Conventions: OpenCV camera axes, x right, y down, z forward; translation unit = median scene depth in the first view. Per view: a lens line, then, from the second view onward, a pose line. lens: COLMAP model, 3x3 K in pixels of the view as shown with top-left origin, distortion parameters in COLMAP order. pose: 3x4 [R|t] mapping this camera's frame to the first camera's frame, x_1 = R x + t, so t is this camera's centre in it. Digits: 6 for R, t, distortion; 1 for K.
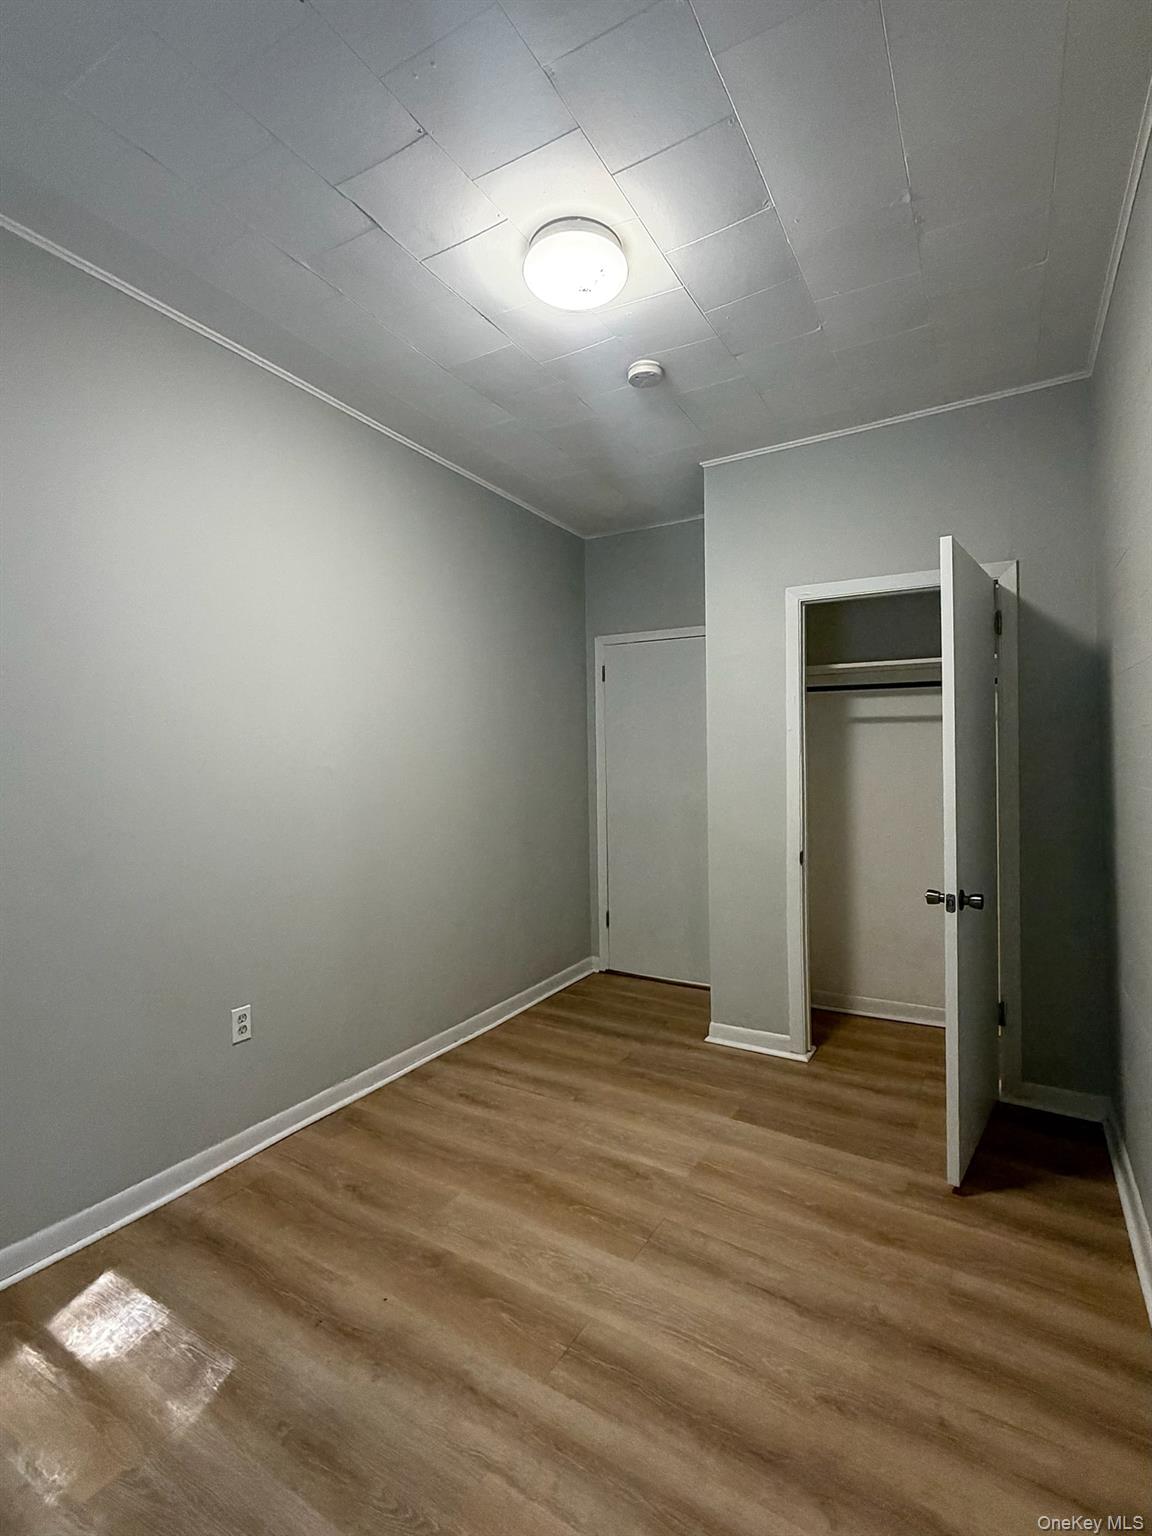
lens RADIAL K [[704.3, 0, 576.7], [0, 704.3, 761.9], [0, 0, 1]] dist [-0.001463, -0.000231]
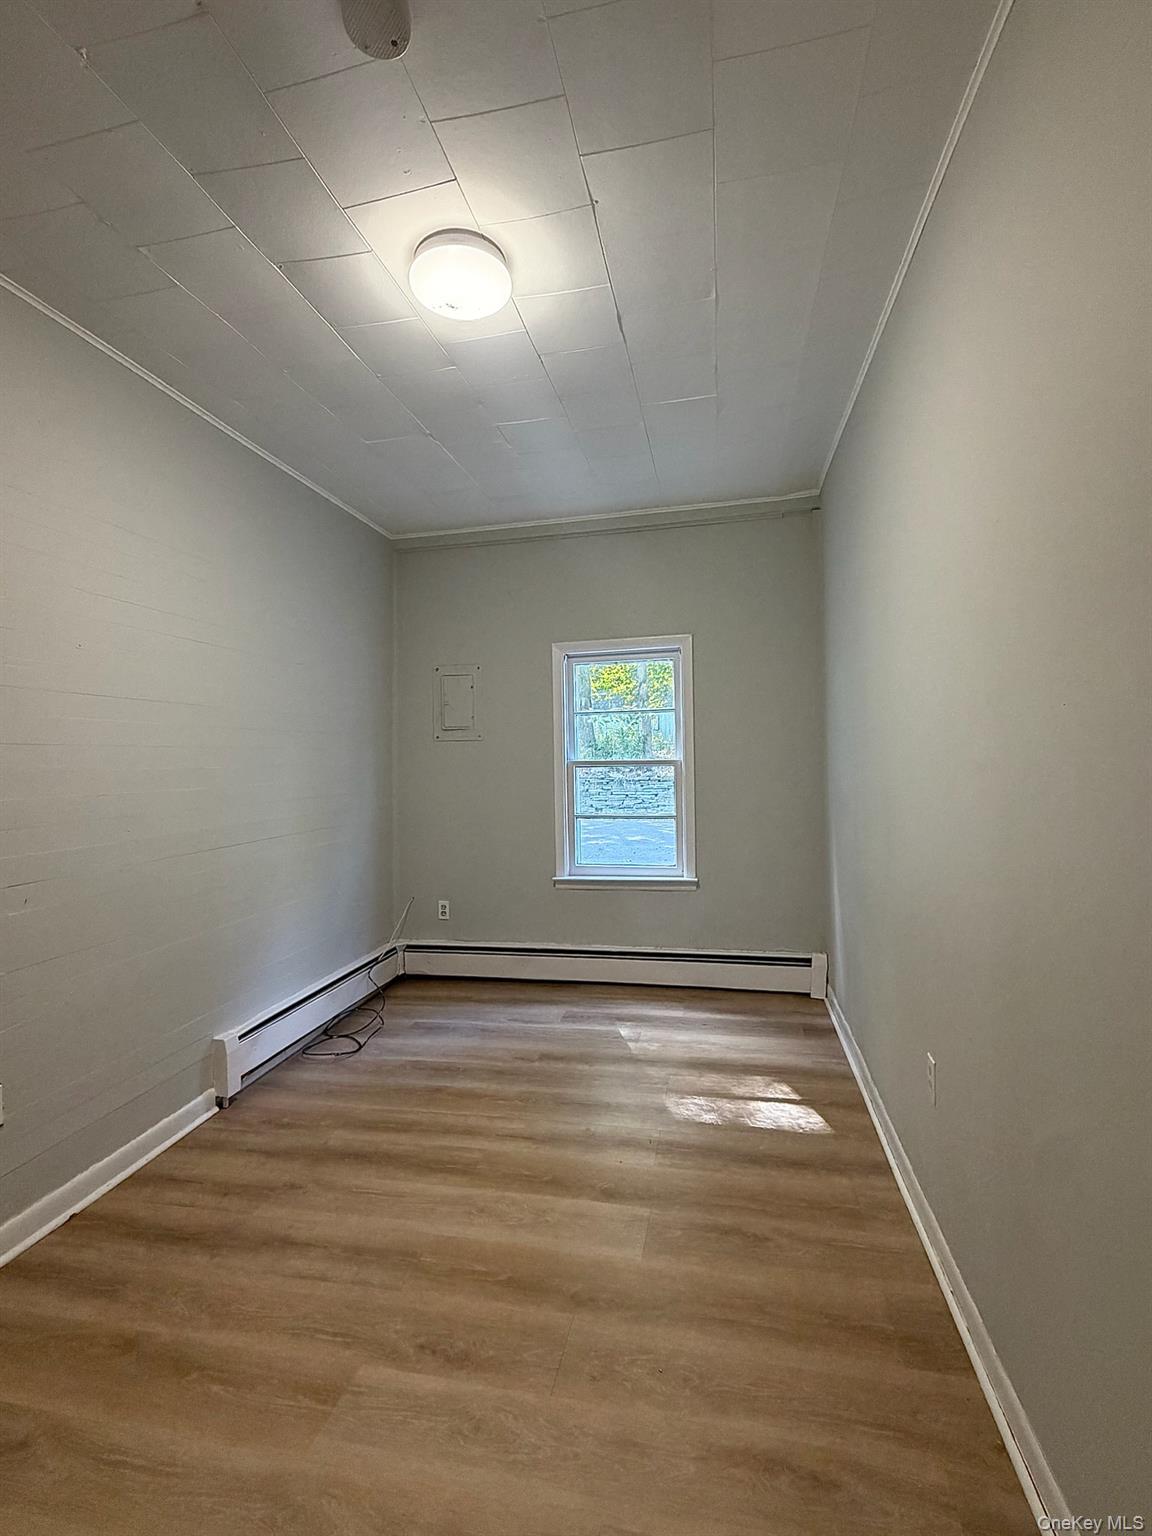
lens RADIAL K [[704.3, 0, 576.7], [0, 704.3, 761.9], [0, 0, 1]] dist [-0.001463, -0.000231]
pose [[-0.950288, 0.030019, -0.309921, 0.176463], [0.028766, 0.999549, 0.008614, -0.003323], [0.310040, -0.000729, -0.950723, 2.012624]]
